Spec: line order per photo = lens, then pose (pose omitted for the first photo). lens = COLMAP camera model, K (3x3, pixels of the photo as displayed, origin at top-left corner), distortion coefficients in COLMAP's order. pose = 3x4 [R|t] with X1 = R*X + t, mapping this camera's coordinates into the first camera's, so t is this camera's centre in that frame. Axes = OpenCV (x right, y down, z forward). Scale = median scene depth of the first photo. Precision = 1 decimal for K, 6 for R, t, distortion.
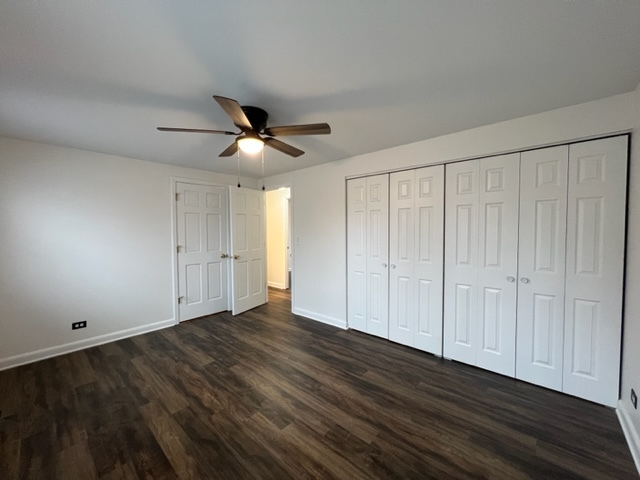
lens RADIAL K [[256.4, 0, 318.1], [0, 256.4, 237.5], [0, 0, 1]] dist [0.001008, 0.000204]
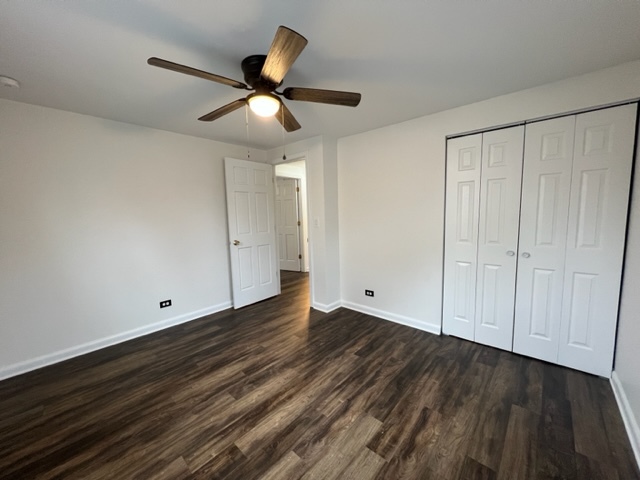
lens RADIAL K [[244.2, 0, 320.1], [0, 244.2, 231.8], [0, 0, 1]] dist [0.081434, 0.000024]
pose [[0.993216, -0.030551, 0.112195, -0.106434], [0.024376, 0.998133, 0.056003, -0.002513], [-0.113696, -0.052888, 0.992107, 0.095976]]
